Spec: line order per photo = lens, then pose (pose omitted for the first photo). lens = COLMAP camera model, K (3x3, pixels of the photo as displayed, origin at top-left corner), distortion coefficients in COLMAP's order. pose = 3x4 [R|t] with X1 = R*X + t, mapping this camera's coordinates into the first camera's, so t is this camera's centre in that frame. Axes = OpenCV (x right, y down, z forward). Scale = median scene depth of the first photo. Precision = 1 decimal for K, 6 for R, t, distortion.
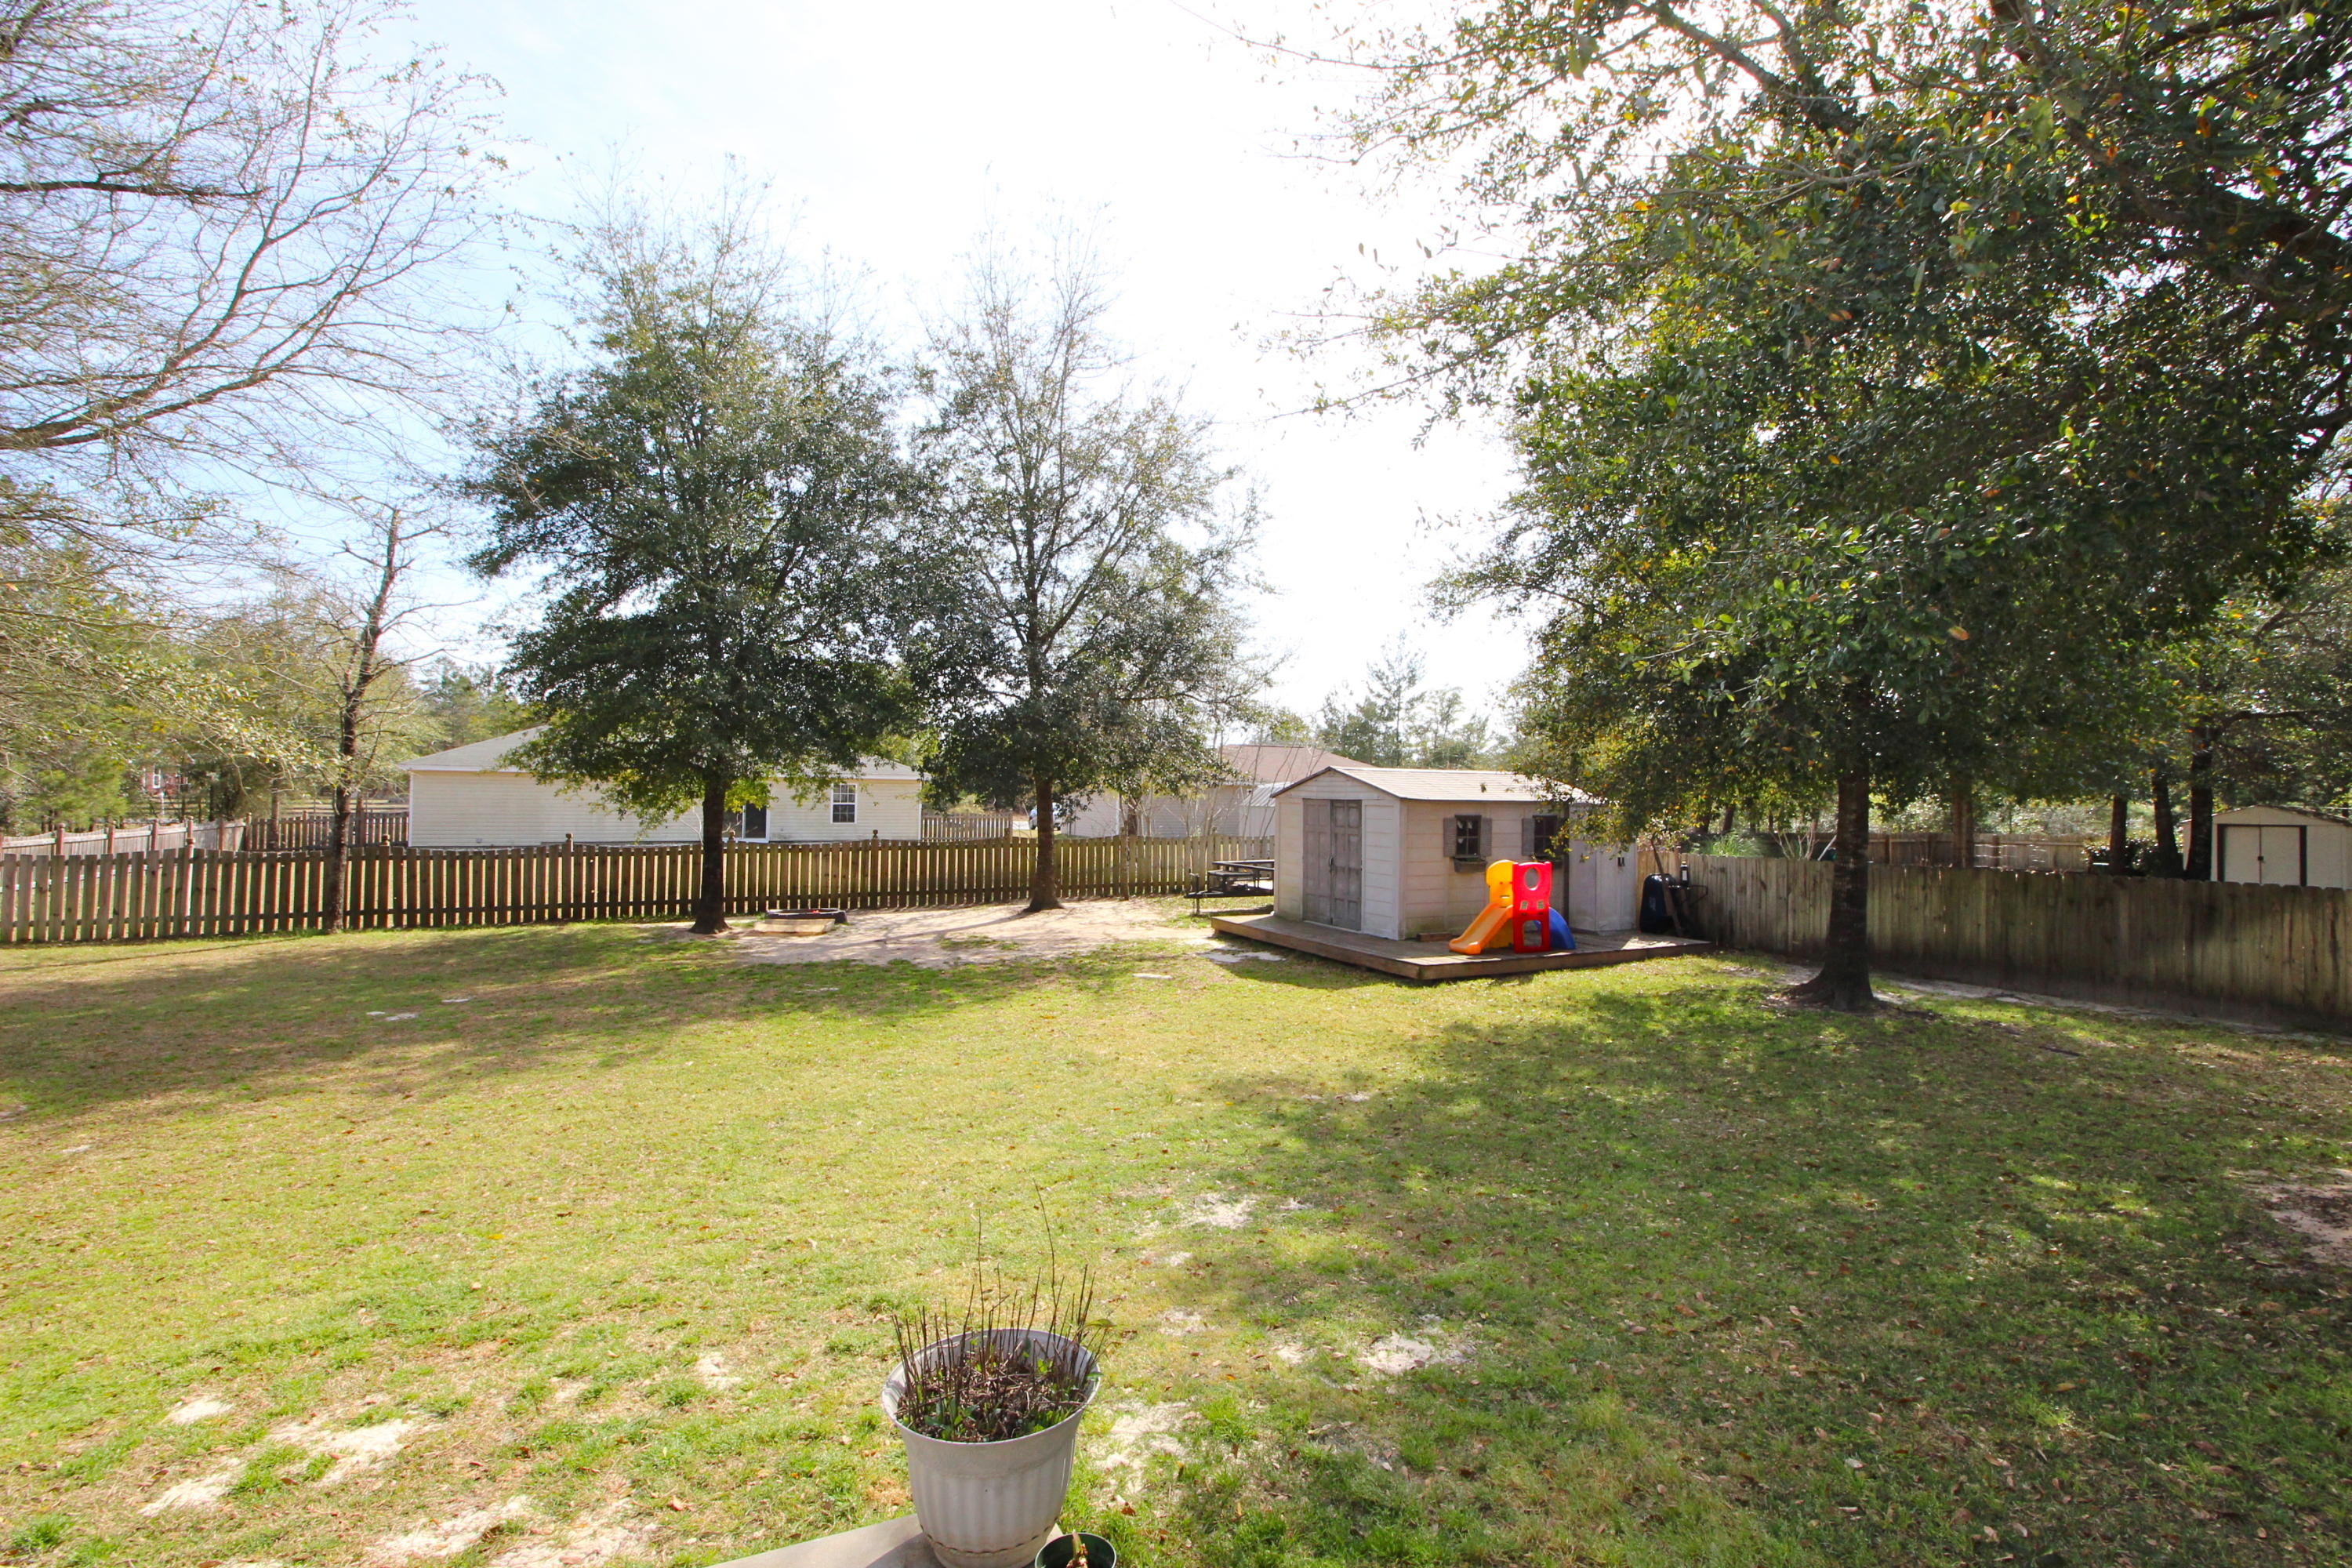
lens RADIAL K [[1058.0, 0, 1176.0], [0, 1058.0, 784.0], [0, 0, 1]] dist [0.000448, -0.015162]
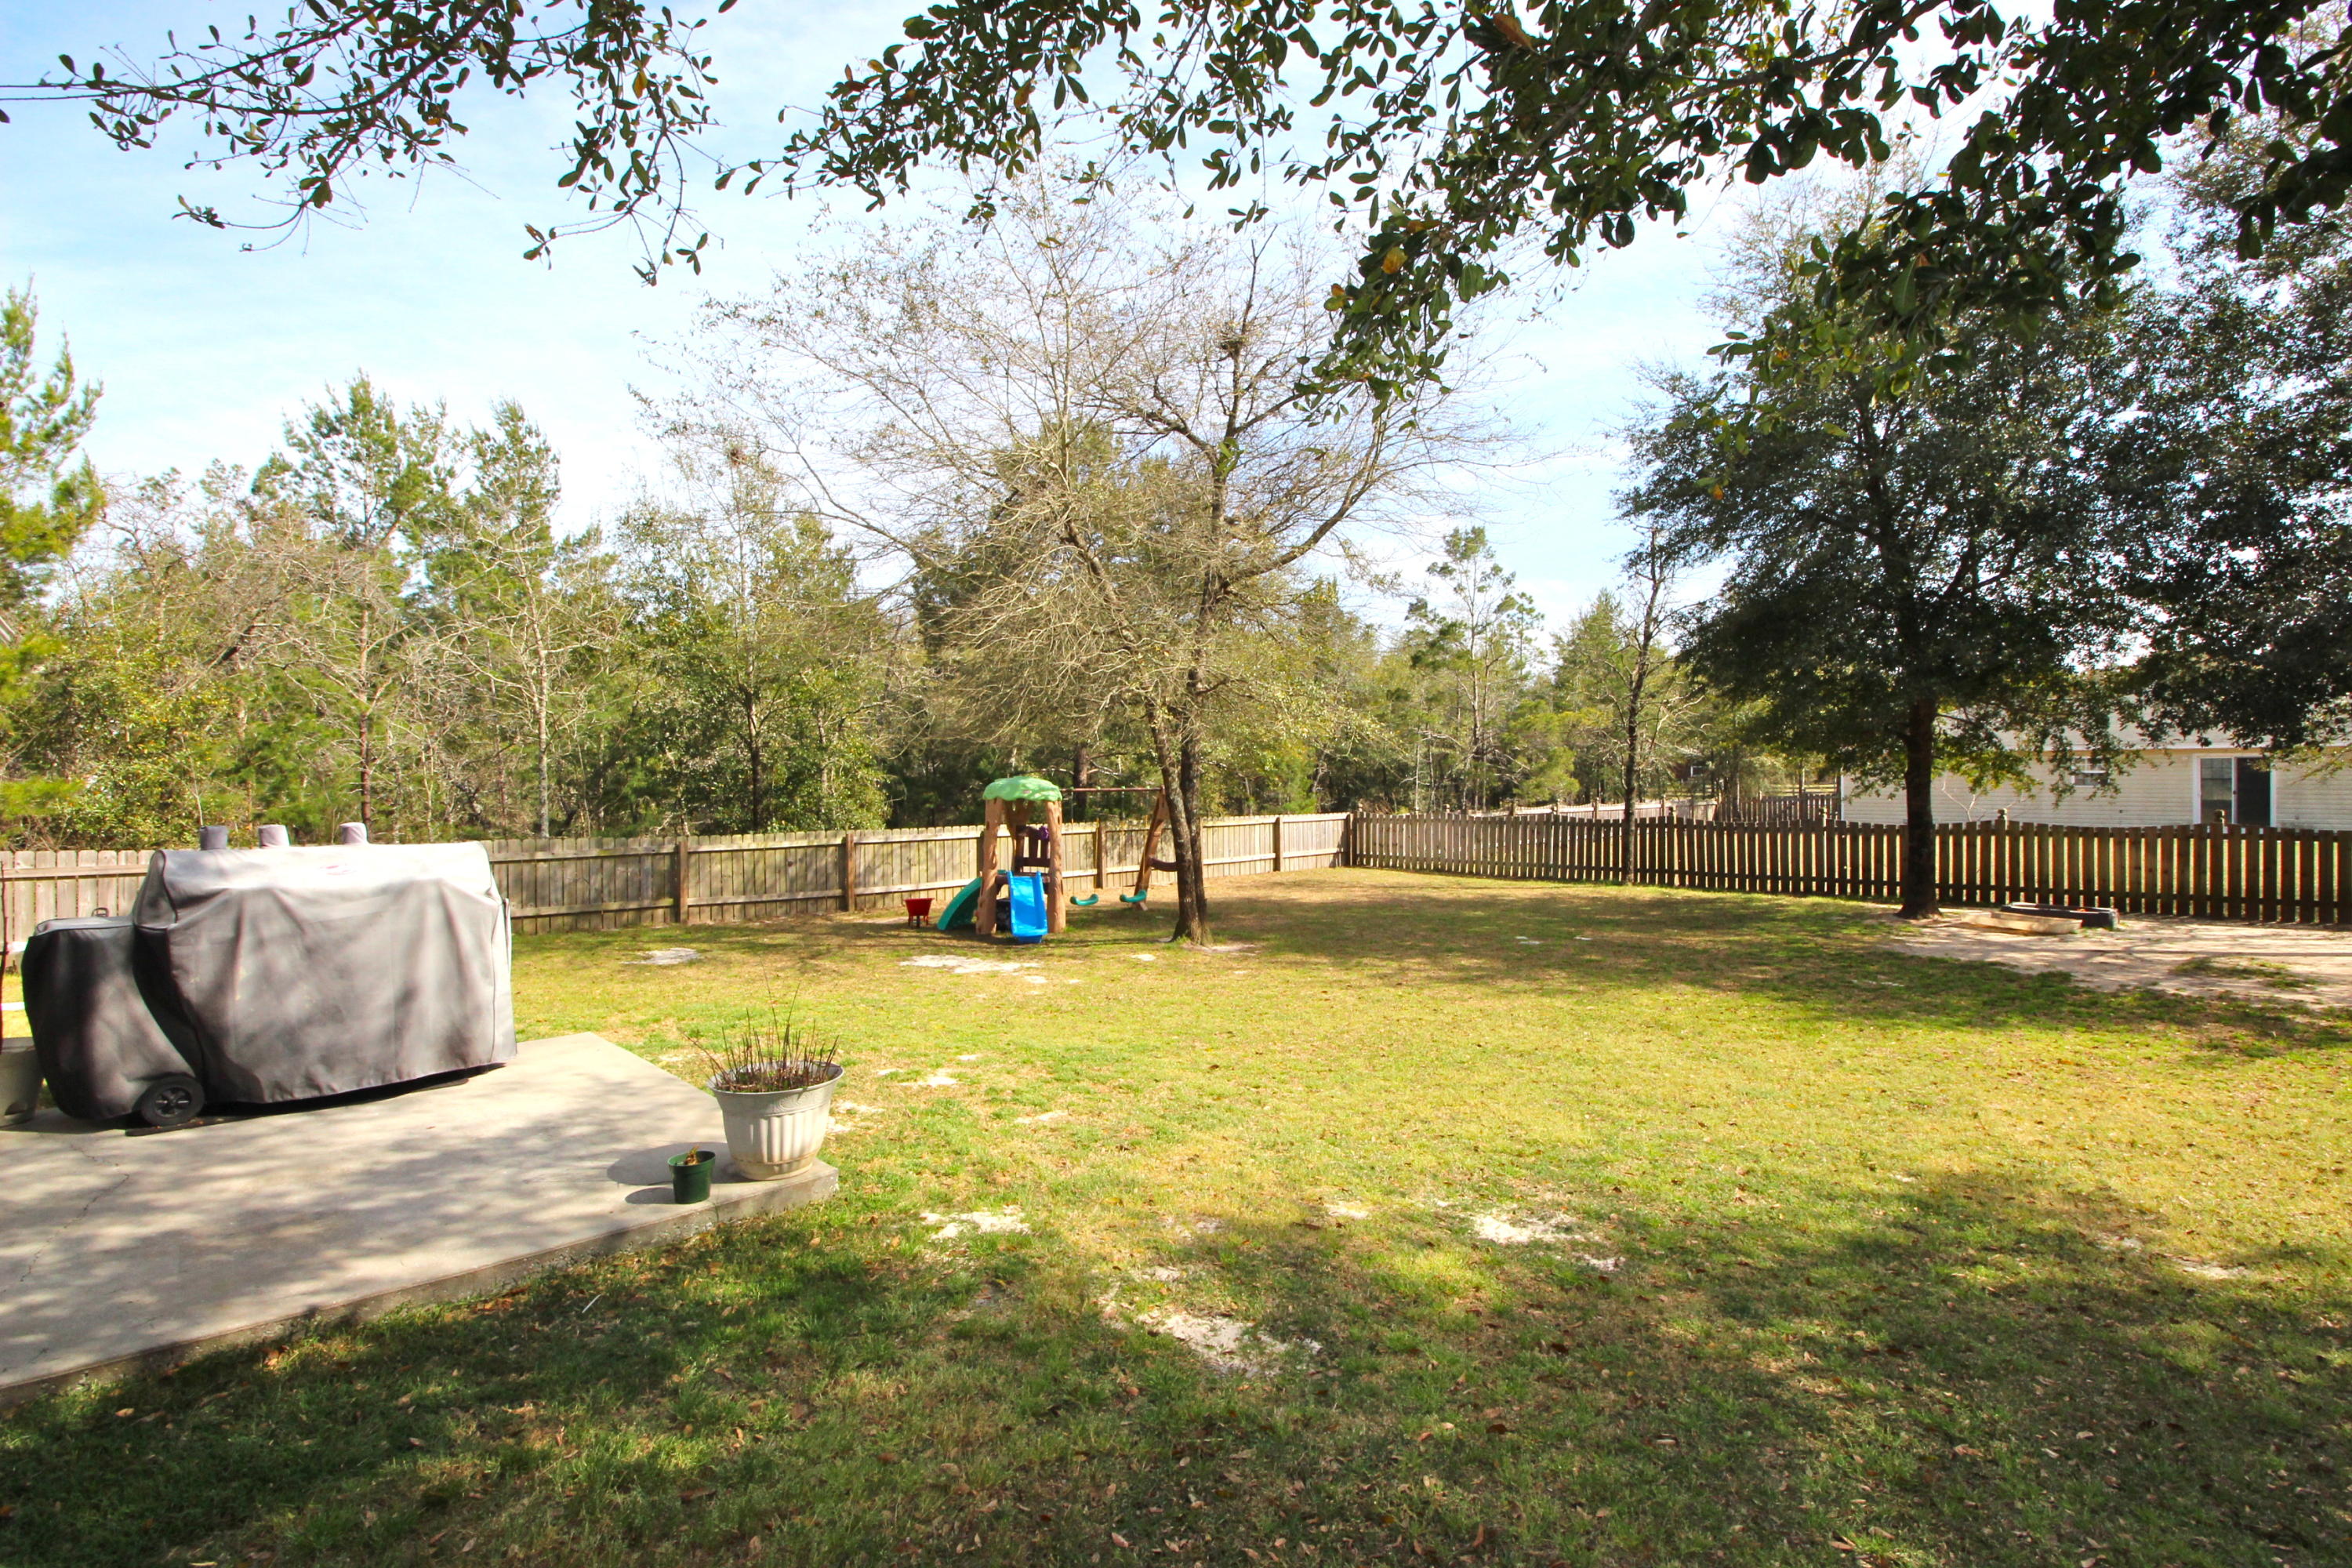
lens RADIAL K [[1058.0, 0, 1176.0], [0, 1058.0, 784.0], [0, 0, 1]] dist [0.000448, -0.015162]
pose [[0.320134, -0.002341, -0.947369, 0.226097], [0.016118, 0.999866, 0.002976, 0.016797], [0.947235, -0.016223, 0.320129, 0.150961]]
